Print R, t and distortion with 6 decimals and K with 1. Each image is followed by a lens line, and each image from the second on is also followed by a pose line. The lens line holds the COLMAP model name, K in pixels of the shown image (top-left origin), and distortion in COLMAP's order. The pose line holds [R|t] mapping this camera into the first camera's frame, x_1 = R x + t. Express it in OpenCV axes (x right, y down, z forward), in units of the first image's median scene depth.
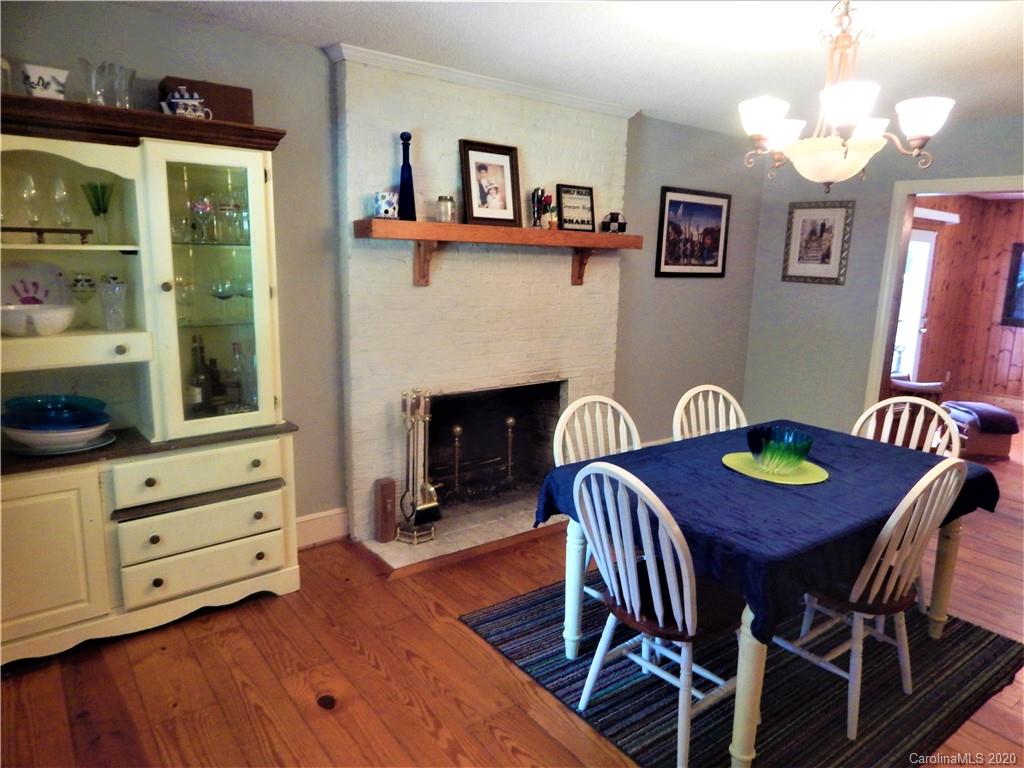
lens RADIAL K [[673.5, 0, 516.2], [0, 673.5, 386.2], [0, 0, 1]] dist [0.000467, -0.019666]
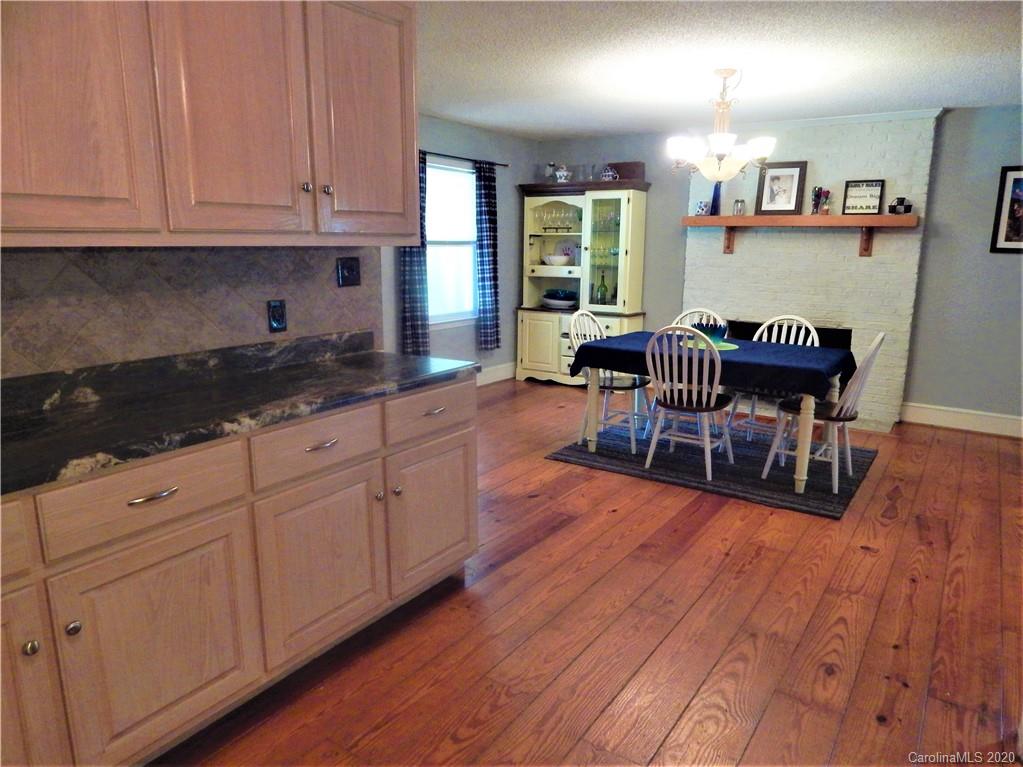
lens RADIAL K [[686.8, 0, 520.4], [0, 686.8, 381.4], [0, 0, 1]] dist [-0.000754, -0.022426]
pose [[0.315087, 0.164122, -0.934764, 1.283883], [-0.185634, 0.976567, 0.108889, 0.070668], [0.930731, 0.139214, 0.338170, -0.026250]]
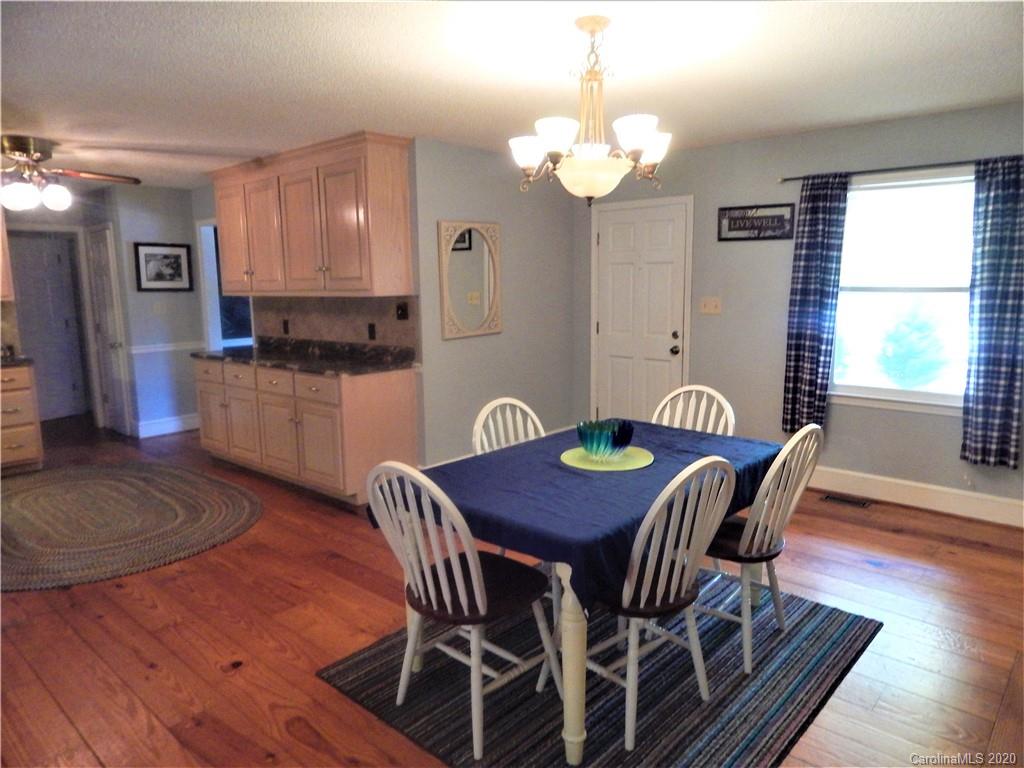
lens RADIAL K [[673.5, 0, 516.2], [0, 673.5, 386.2], [0, 0, 1]] dist [0.000467, -0.019666]
pose [[-0.981688, 0.011896, -0.190125, 0.495582], [-0.053434, 0.940785, 0.334765, -0.231900], [0.182849, 0.338794, -0.922922, 1.294257]]
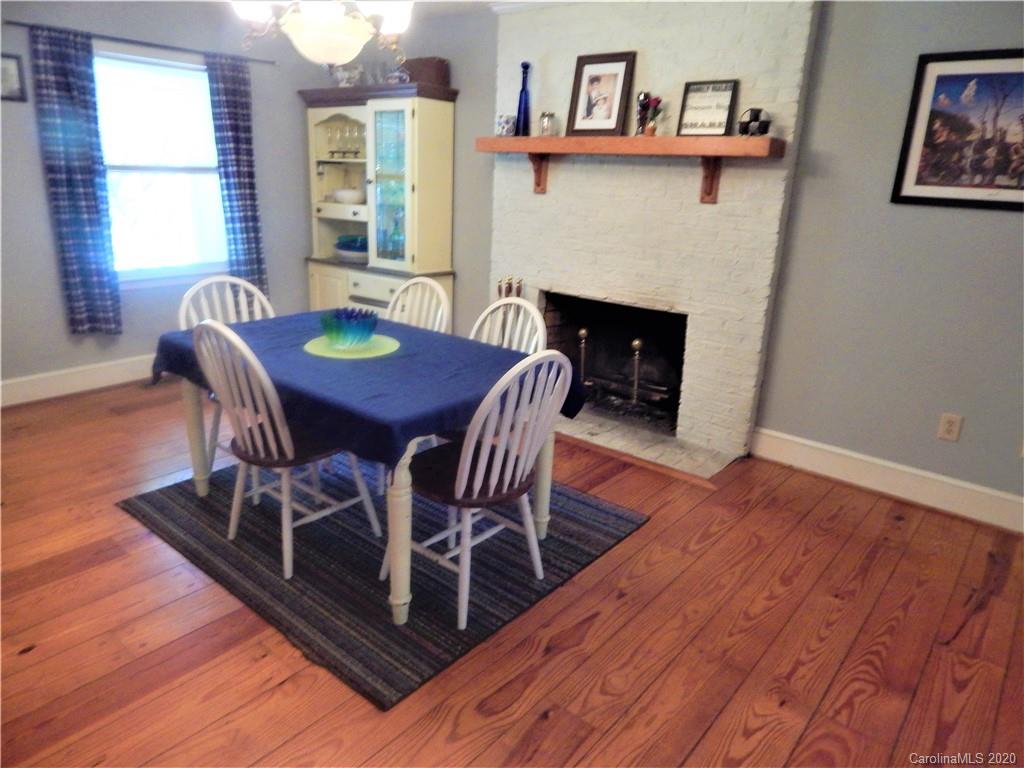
lens RADIAL K [[673.5, 0, 516.2], [0, 673.5, 386.2], [0, 0, 1]] dist [0.000467, -0.019666]
pose [[0.222324, 0.273579, -0.935803, 0.987975], [-0.217141, 0.949611, 0.226028, -0.080277], [0.950485, 0.152950, 0.270526, 0.650846]]
